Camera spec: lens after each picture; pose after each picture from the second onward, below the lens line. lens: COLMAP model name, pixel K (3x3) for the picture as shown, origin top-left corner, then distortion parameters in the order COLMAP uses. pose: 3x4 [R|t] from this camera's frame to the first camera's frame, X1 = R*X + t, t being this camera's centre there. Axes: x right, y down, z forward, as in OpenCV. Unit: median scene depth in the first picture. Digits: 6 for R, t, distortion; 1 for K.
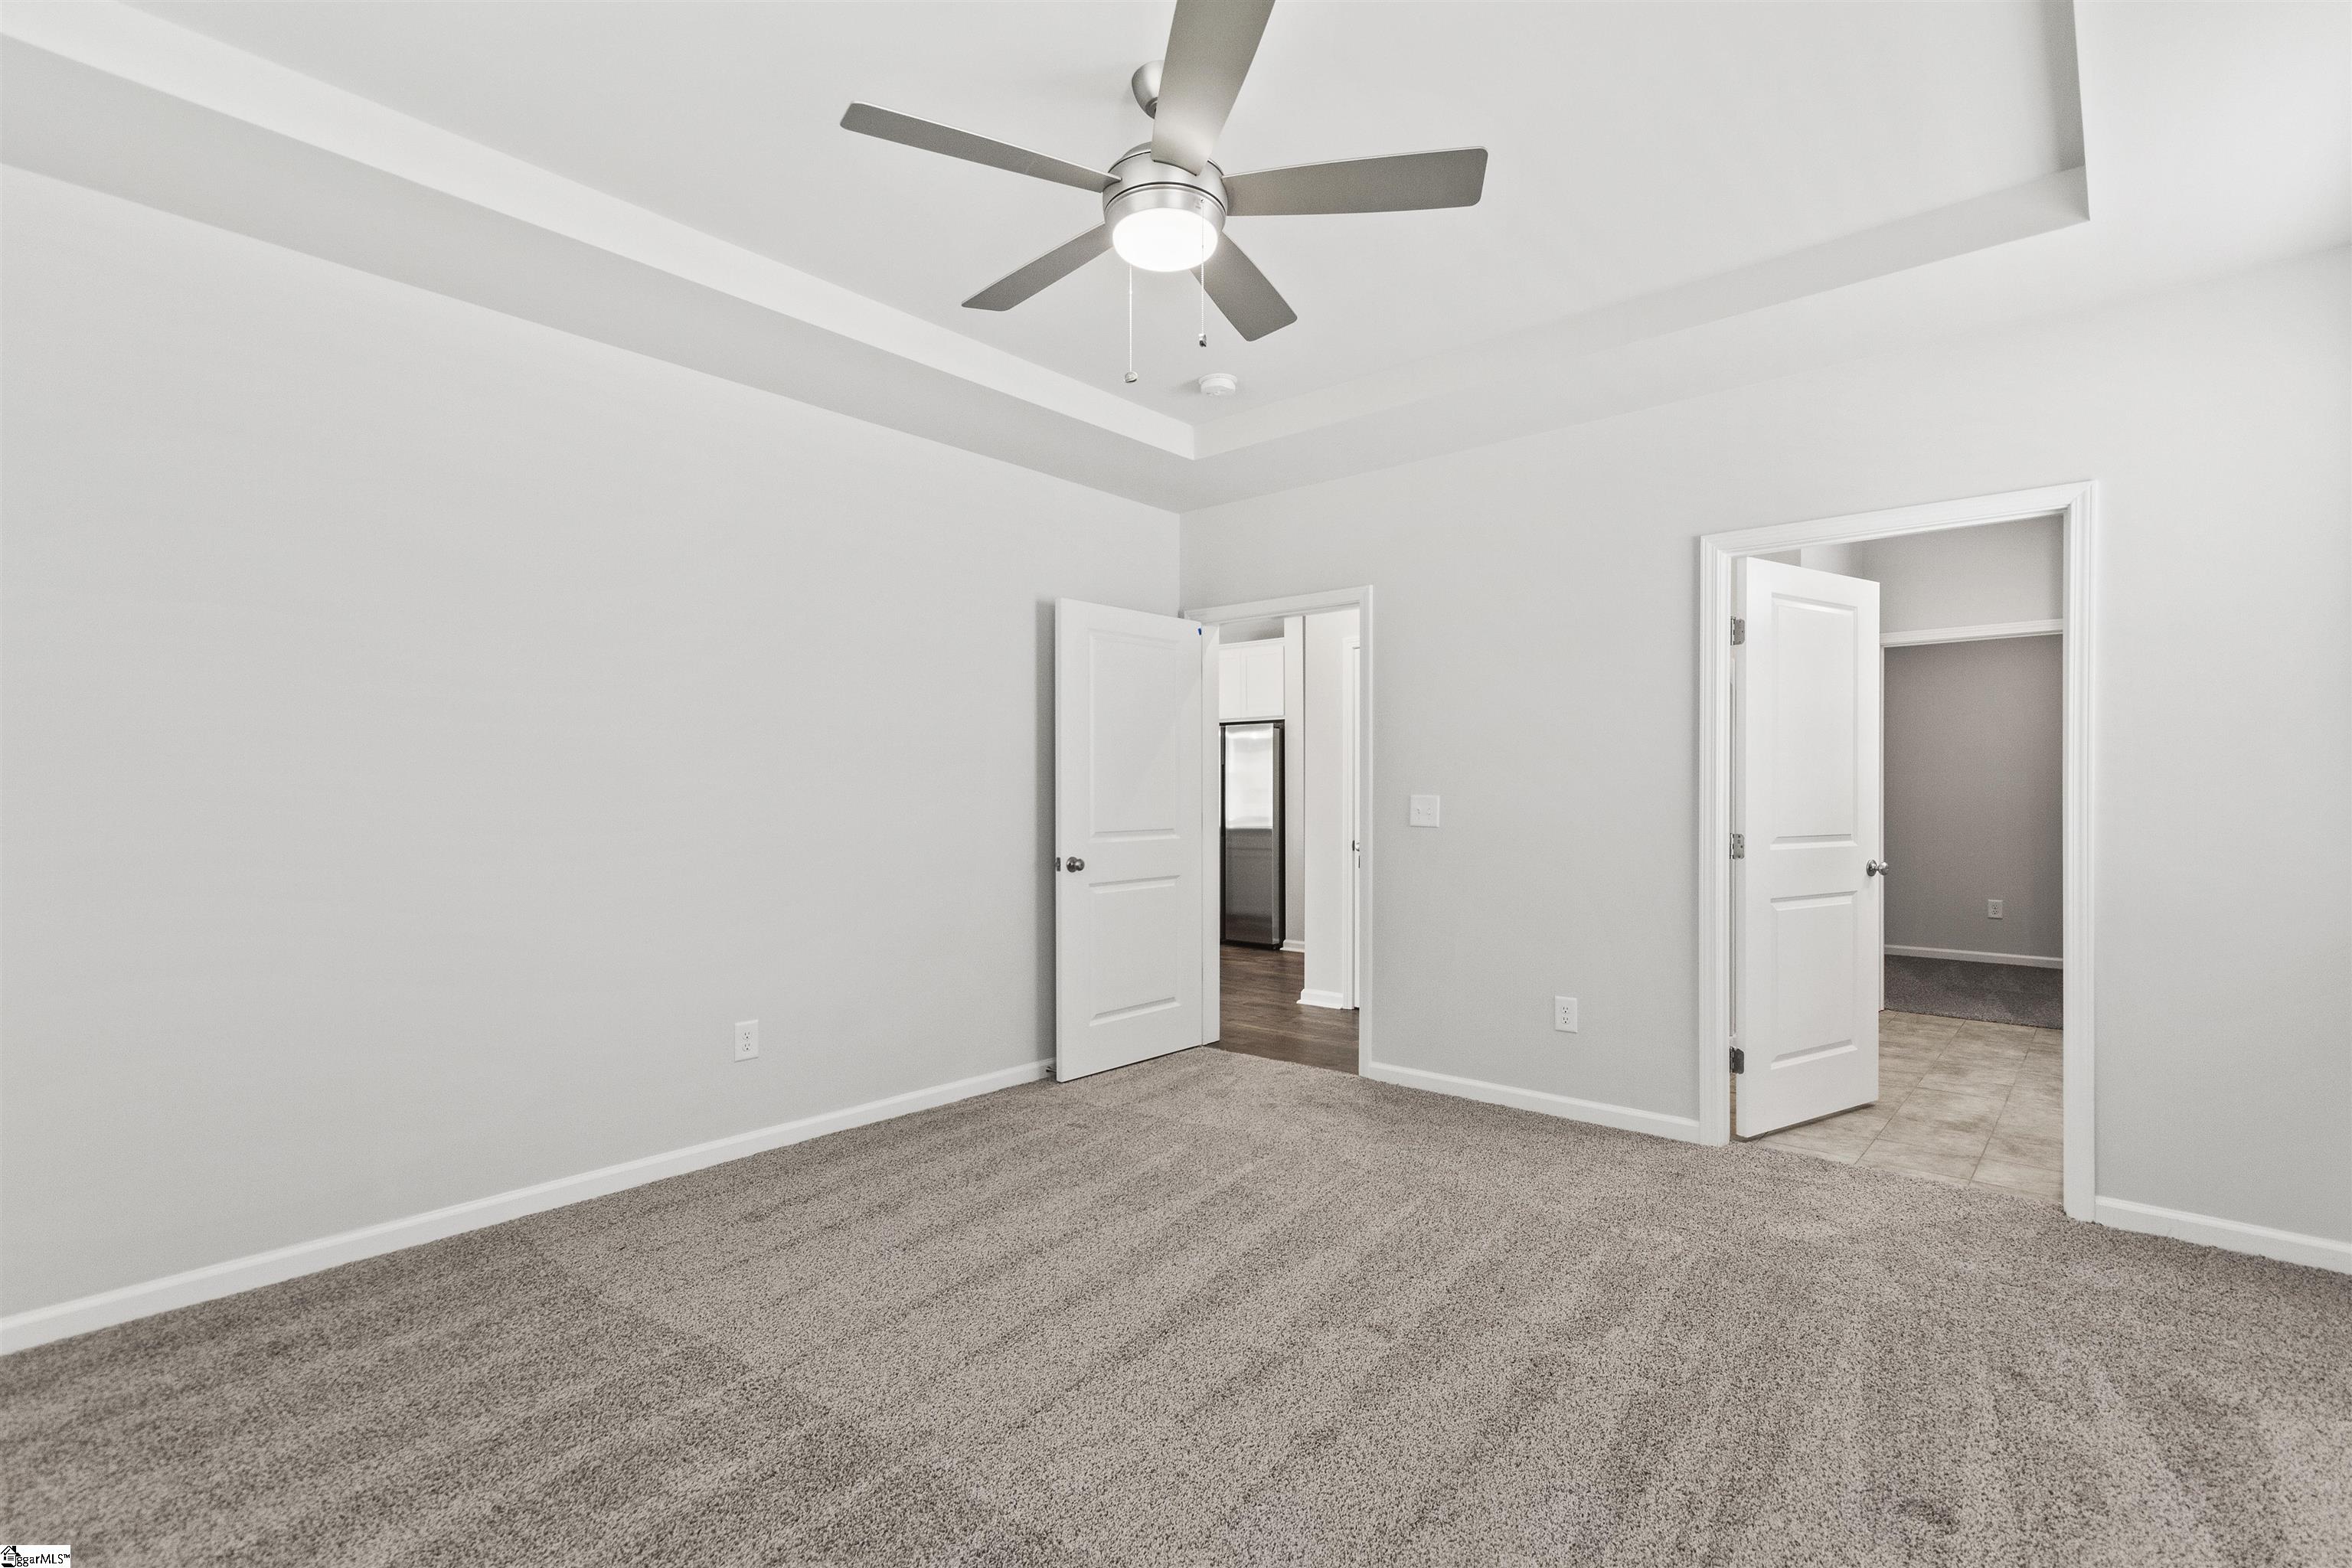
lens RADIAL K [[1094.7, 0, 1186.7], [0, 1094.7, 790.5], [0, 0, 1]] dist [0.001487, 0.002312]
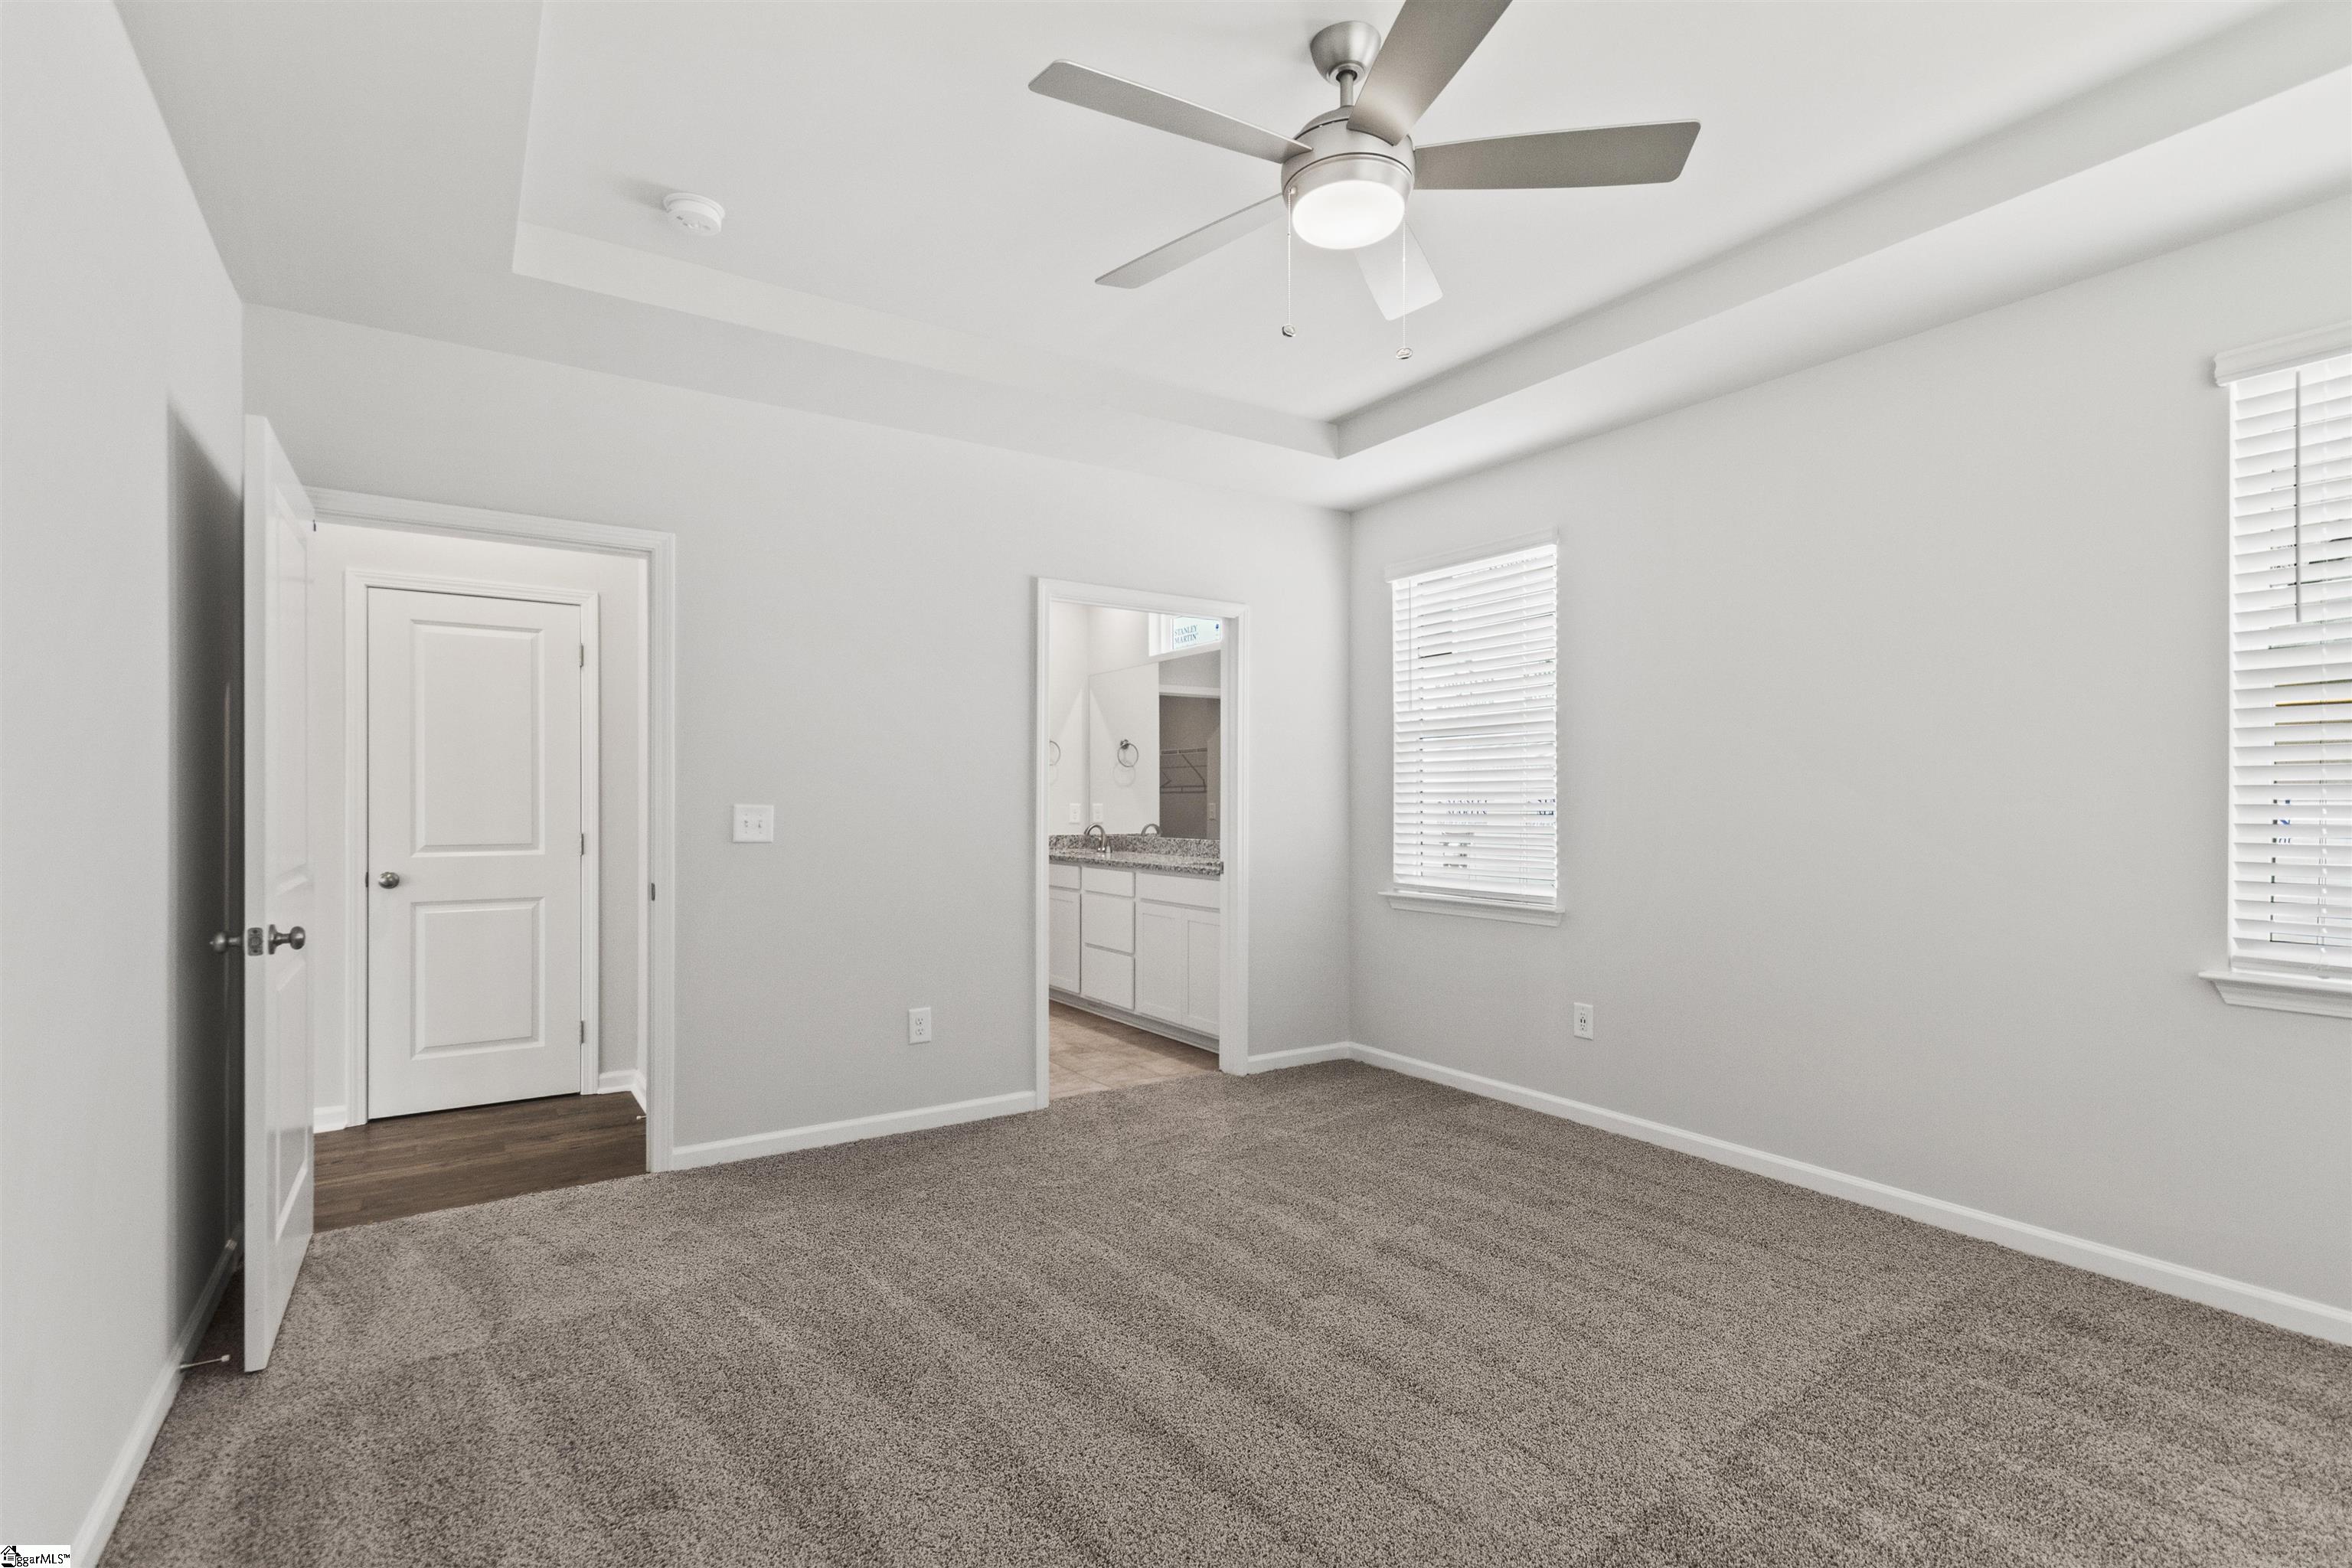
lens RADIAL K [[1094.7, 0, 1189.3], [0, 1094.7, 802.4], [0, 0, 1]] dist [0.001487, 0.002312]
pose [[0.264281, 0.004427, 0.964436, -0.593806], [-0.001894, 0.999990, -0.004071, 0.006721], [-0.964444, -0.000751, 0.264286, 0.546615]]
